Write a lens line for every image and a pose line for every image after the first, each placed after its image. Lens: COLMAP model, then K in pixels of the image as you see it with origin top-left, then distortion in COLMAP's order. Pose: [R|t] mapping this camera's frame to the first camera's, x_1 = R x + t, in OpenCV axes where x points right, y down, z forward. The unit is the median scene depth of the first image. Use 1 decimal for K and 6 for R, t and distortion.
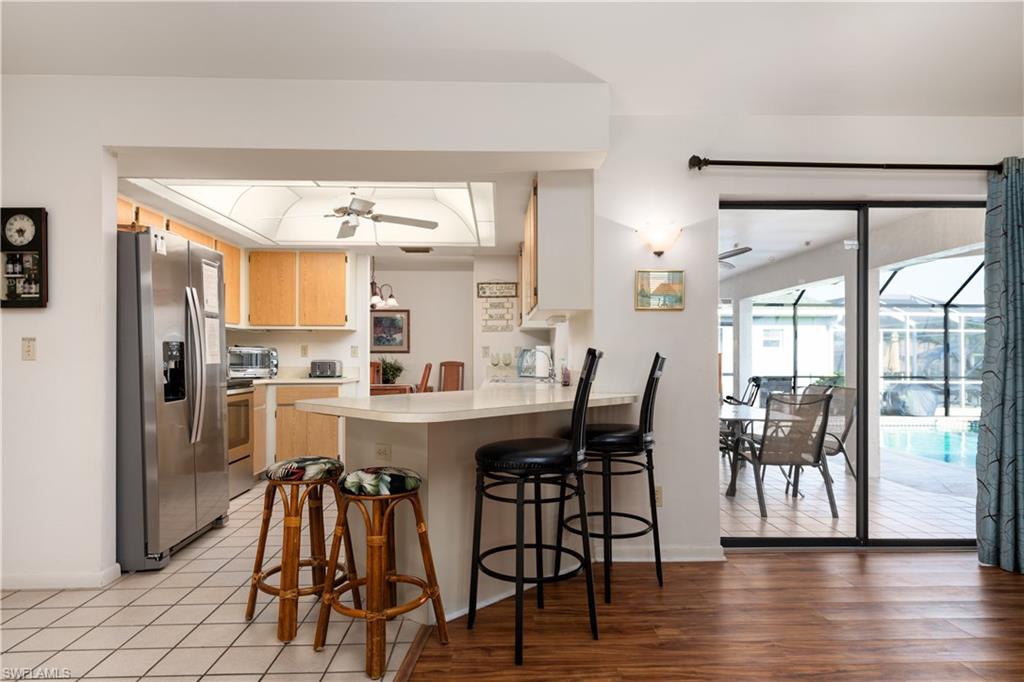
lens RADIAL K [[629.2, 0, 508.5], [0, 629.2, 351.9], [0, 0, 1]] dist [0.010188, -0.001238]
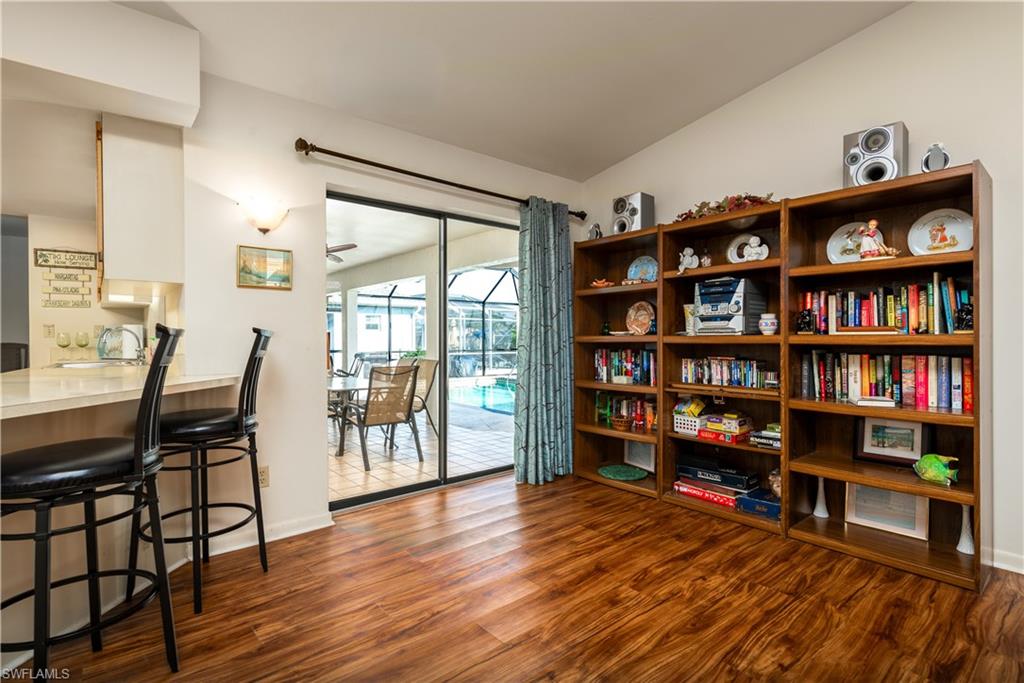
lens RADIAL K [[491.1, 0, 520.0], [0, 491.1, 341.4], [0, 0, 1]] dist [0.003637, -0.003819]
pose [[0.772476, -0.008291, 0.634990, 0.057570], [-0.001881, 0.999881, 0.015344, 0.004066], [-0.635041, -0.013047, 0.772368, 0.147865]]
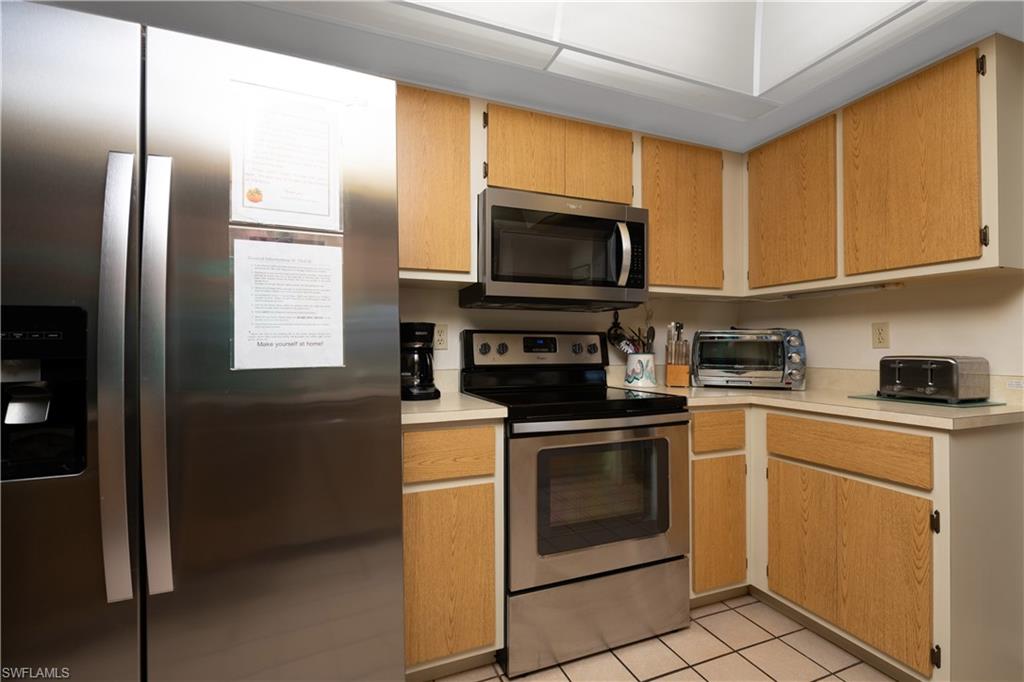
lens RADIAL K [[452.2, 0, 512.0], [0, 452.2, 339.8], [0, 0, 1]] dist [-0.004092, -0.000610]
pose [[0.352693, -0.009683, -0.935689, -0.194894], [0.004403, 0.999953, -0.008688, 0.006626], [0.935729, -0.001055, 0.352719, 1.092429]]
